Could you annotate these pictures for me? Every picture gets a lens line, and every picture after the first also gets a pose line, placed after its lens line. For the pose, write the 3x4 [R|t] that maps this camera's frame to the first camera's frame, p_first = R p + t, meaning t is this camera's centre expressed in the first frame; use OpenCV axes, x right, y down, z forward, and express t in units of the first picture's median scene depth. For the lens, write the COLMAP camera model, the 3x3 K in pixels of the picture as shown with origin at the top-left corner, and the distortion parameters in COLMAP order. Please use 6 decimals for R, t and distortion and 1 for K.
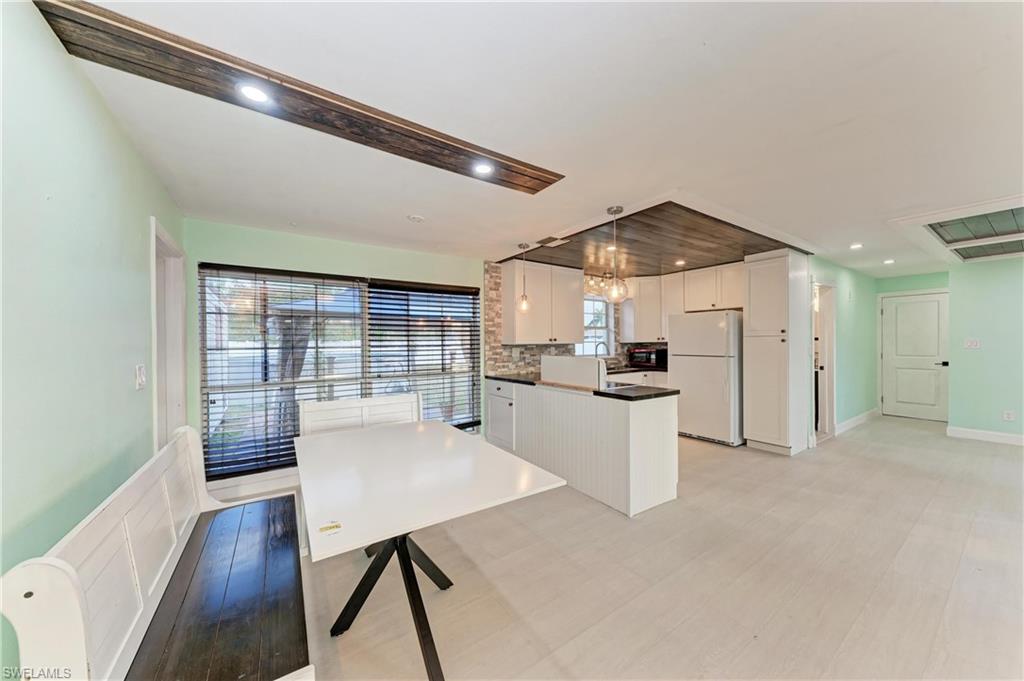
lens RADIAL K [[350.8, 0, 511.5], [0, 350.8, 344.9], [0, 0, 1]] dist [0.014568, -0.004000]
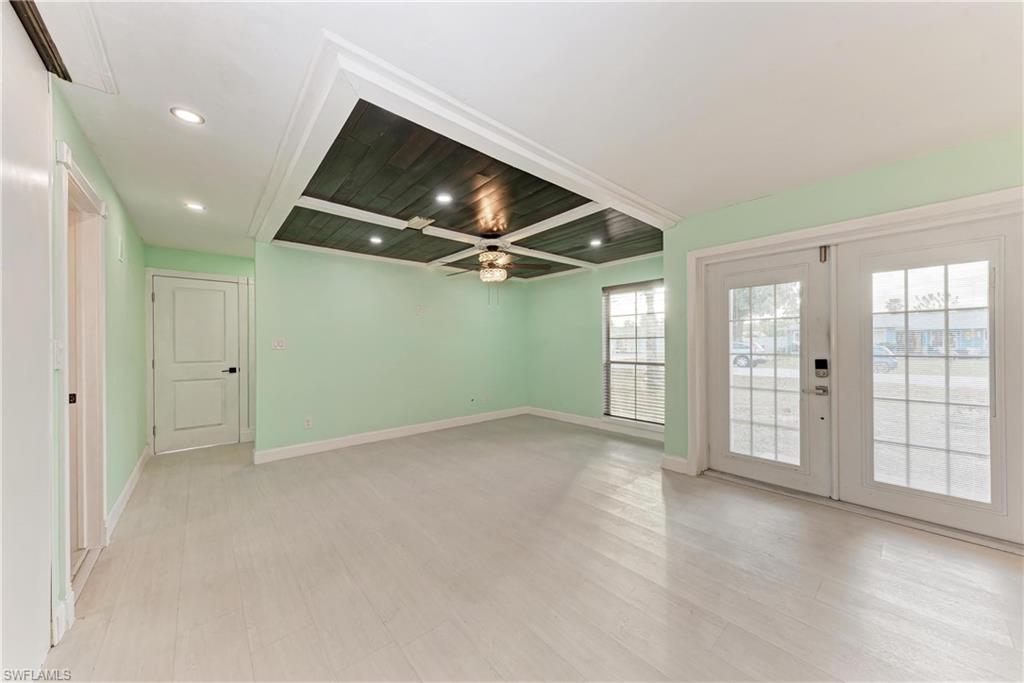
lens RADIAL K [[350.8, 0, 509.2], [0, 350.8, 344.7], [0, 0, 1]] dist [0.014568, -0.004000]
pose [[-0.121108, 0.010305, 0.992586, 0.435716], [0.015890, 0.999838, -0.008442, 0.014608], [-0.992512, 0.014750, -0.121252, 0.589315]]
